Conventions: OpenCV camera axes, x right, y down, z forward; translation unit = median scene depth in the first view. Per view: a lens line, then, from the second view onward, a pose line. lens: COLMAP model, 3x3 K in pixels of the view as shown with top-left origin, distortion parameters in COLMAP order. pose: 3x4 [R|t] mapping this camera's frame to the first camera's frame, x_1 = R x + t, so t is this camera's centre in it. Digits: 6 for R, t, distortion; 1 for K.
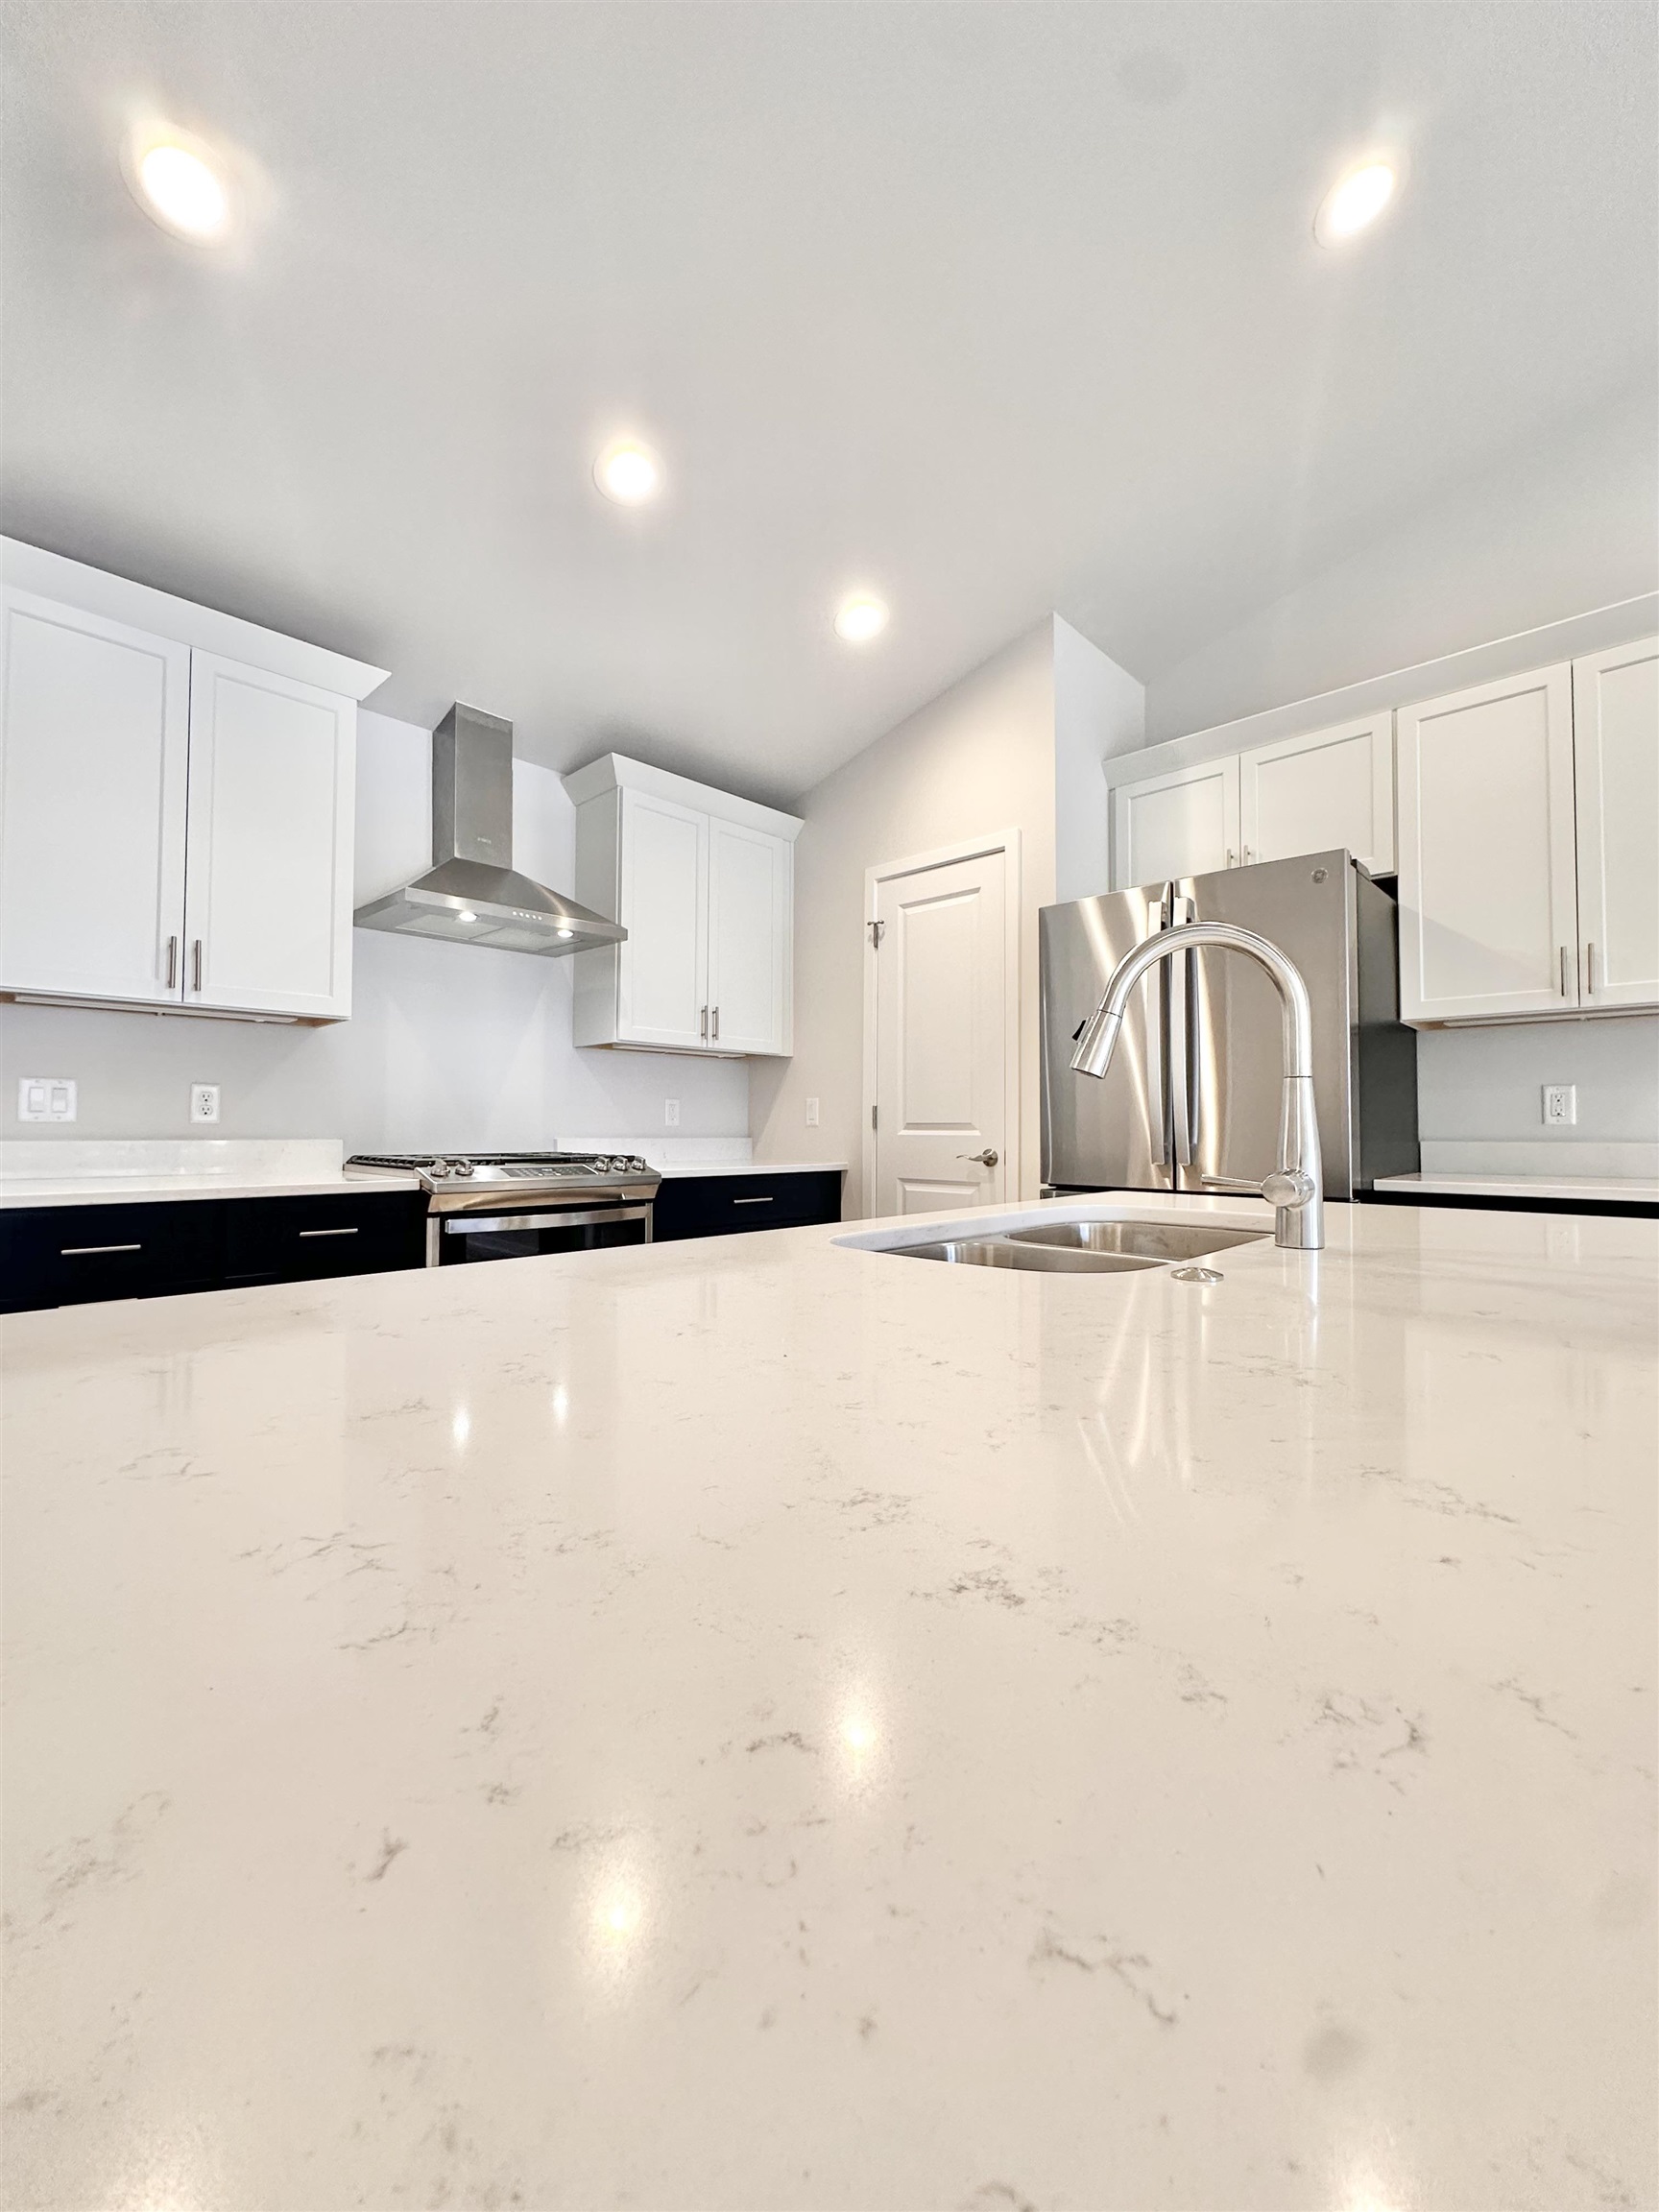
lens RADIAL K [[880.6, 0, 823.5], [0, 880.6, 1104.6], [0, 0, 1]] dist [-0.006232, 0.000177]
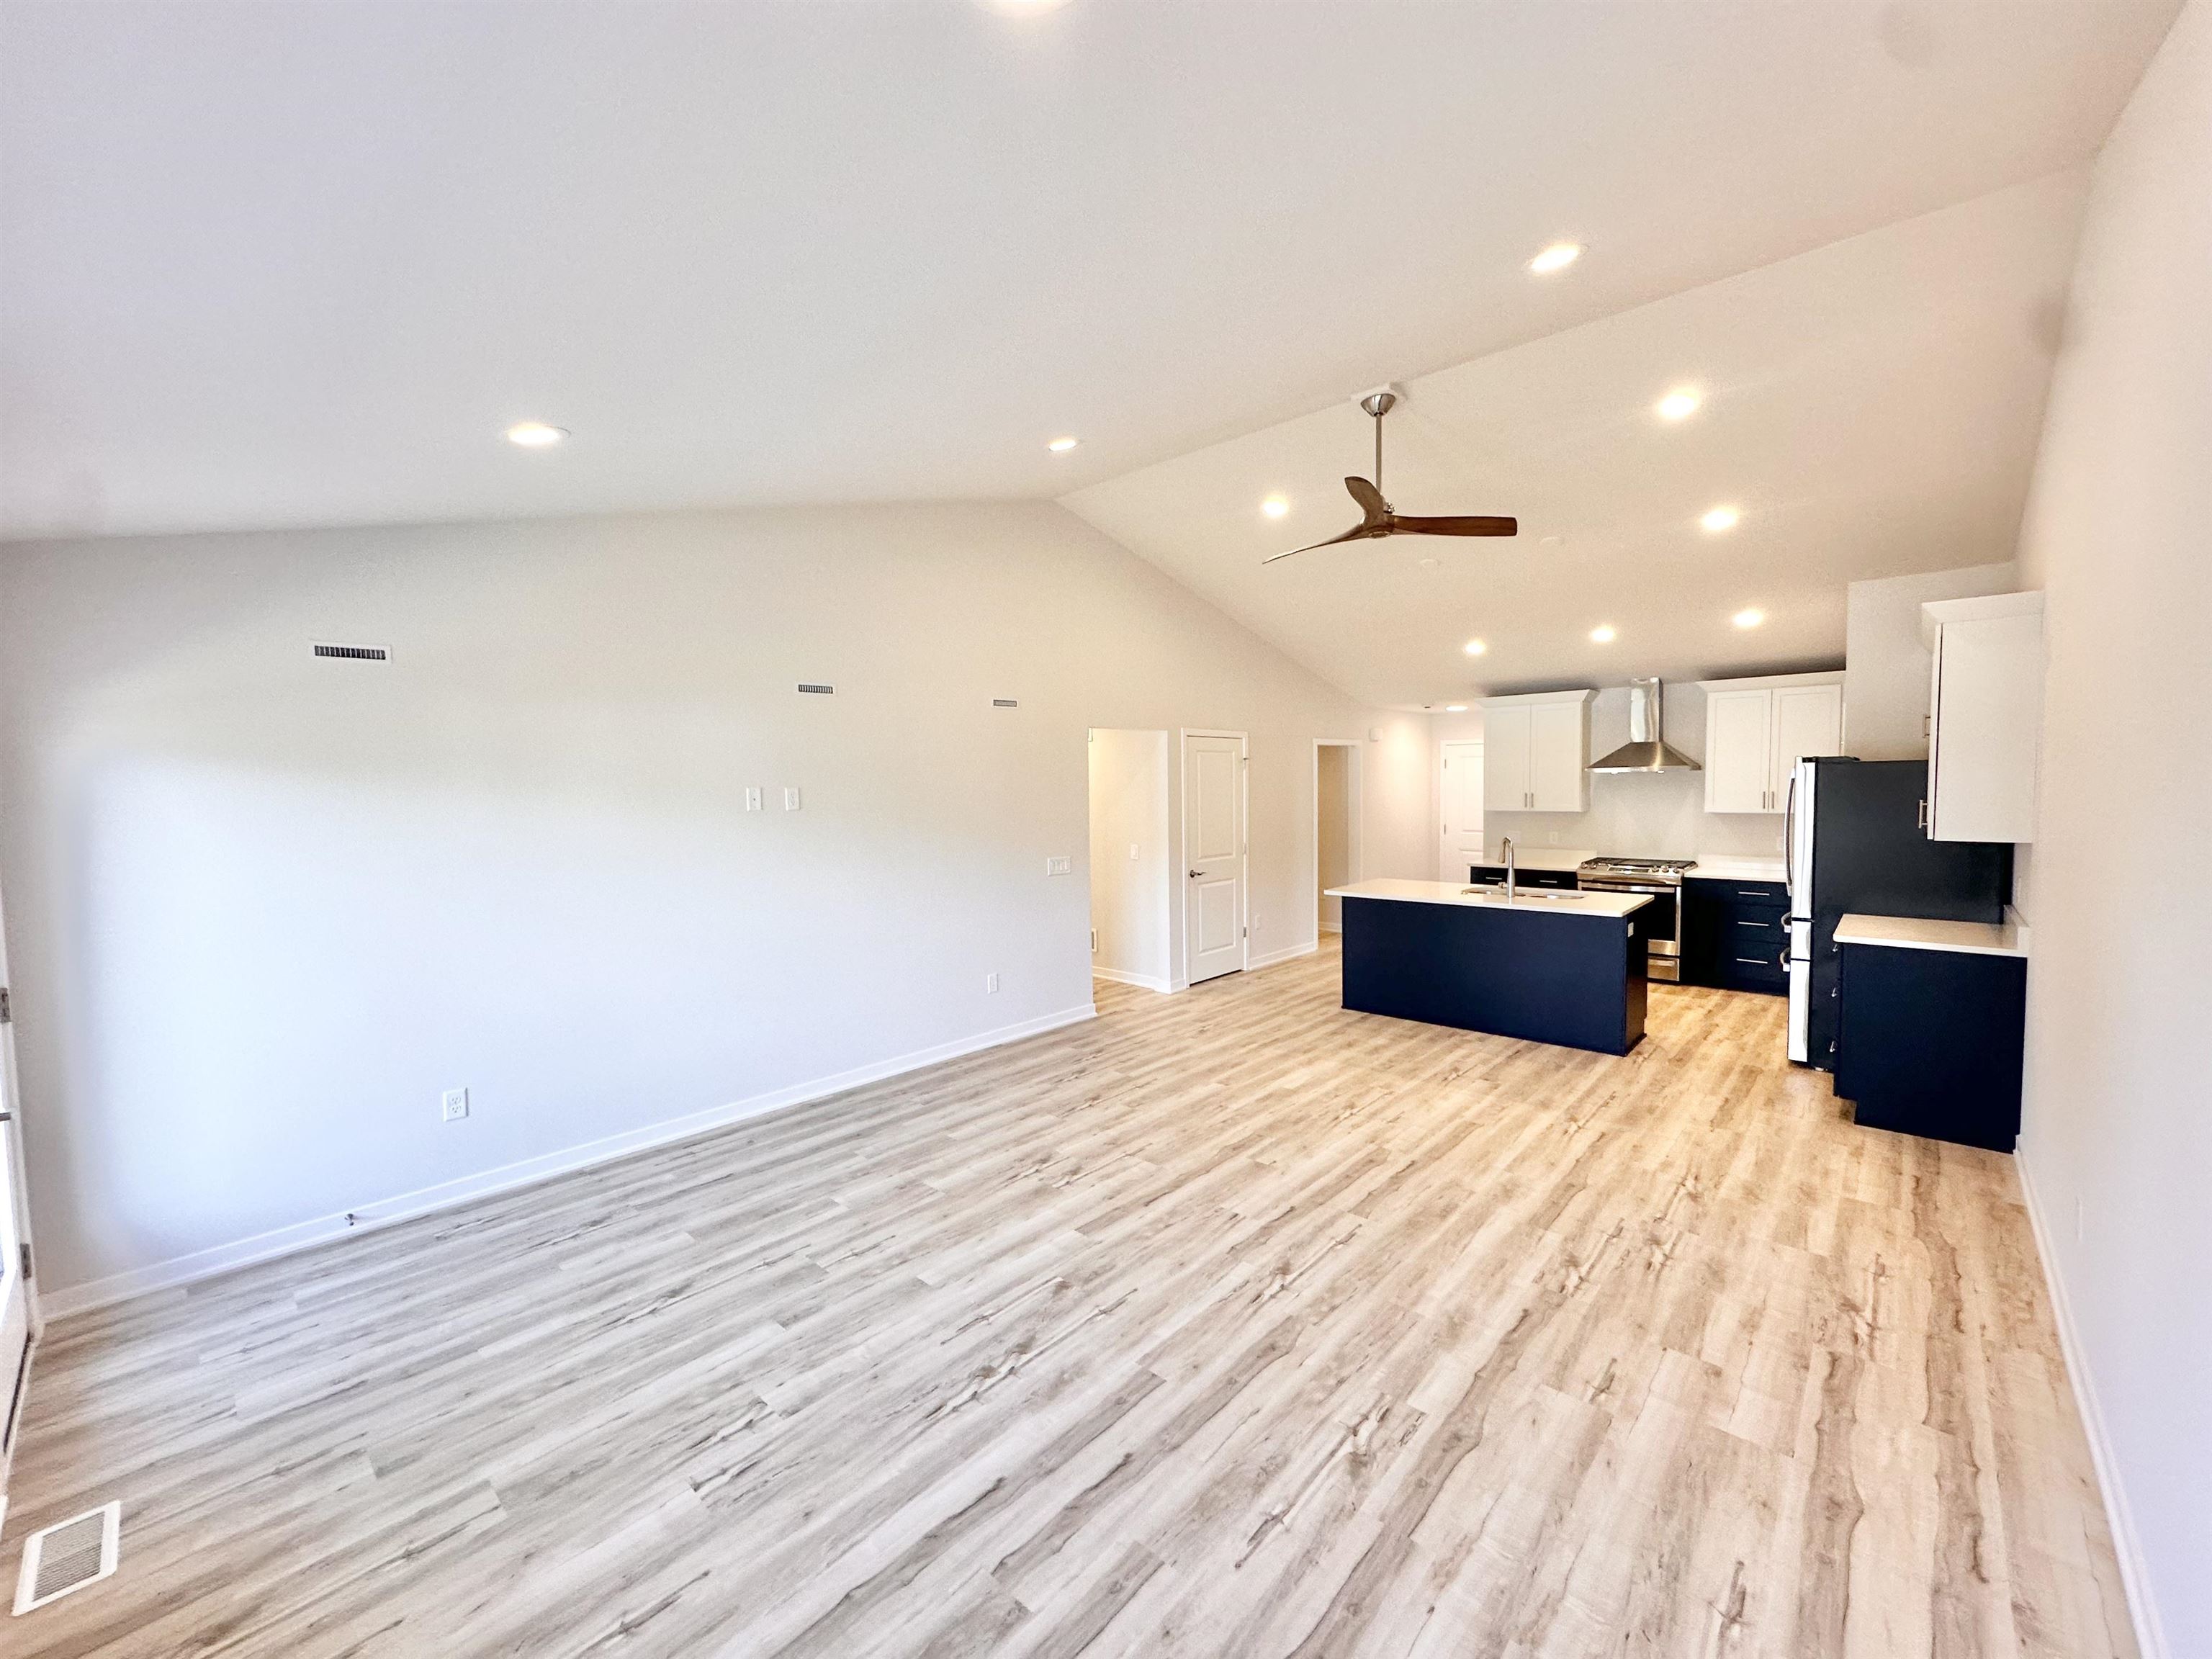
lens RADIAL K [[889.7, 0, 1106.0], [0, 889.7, 829.5], [0, 0, 1]] dist [-0.007063, -0.000276]
pose [[0.032265, 0.052232, -0.998114, 1.968145], [0.047649, 0.997418, 0.053736, -0.224130], [0.998343, -0.049293, 0.029693, -0.556397]]
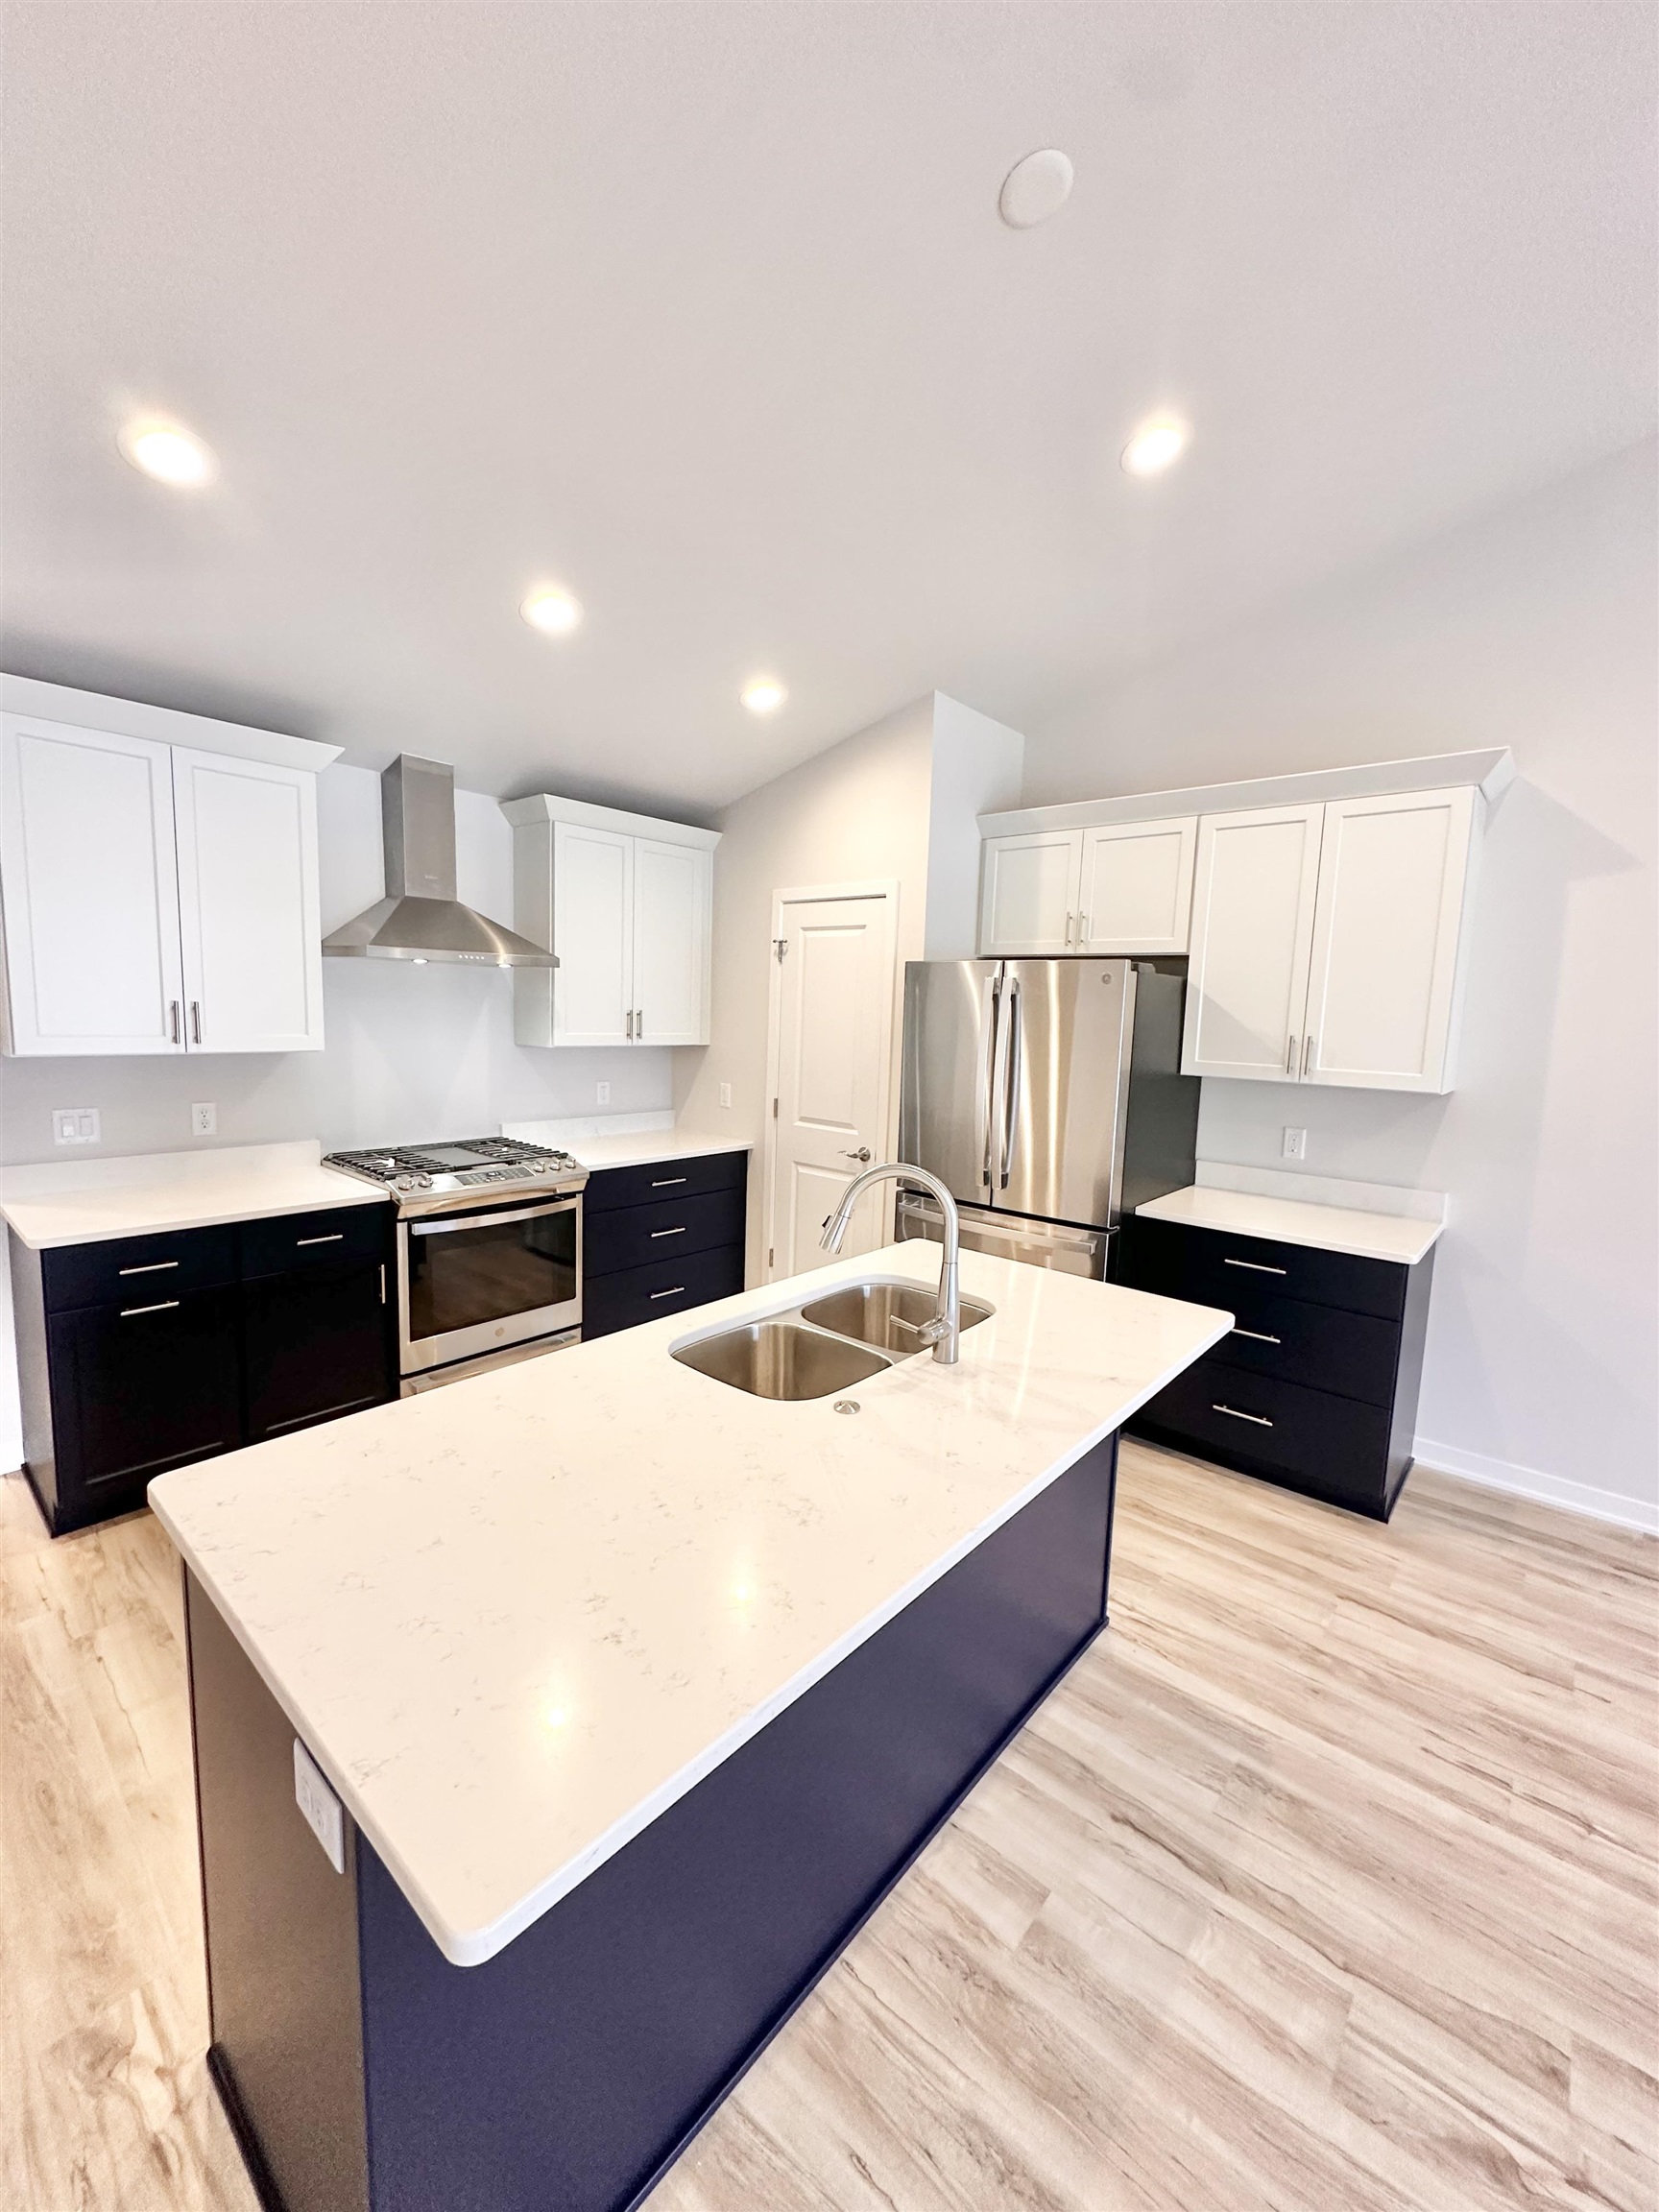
lens RADIAL K [[880.6, 0, 823.5], [0, 880.6, 1104.6], [0, 0, 1]] dist [-0.006232, 0.000177]
pose [[0.998321, 0.023123, 0.053108, 0.067469], [-0.030428, 0.989520, 0.141154, -0.180011], [-0.049287, -0.142533, 0.988562, -0.192073]]
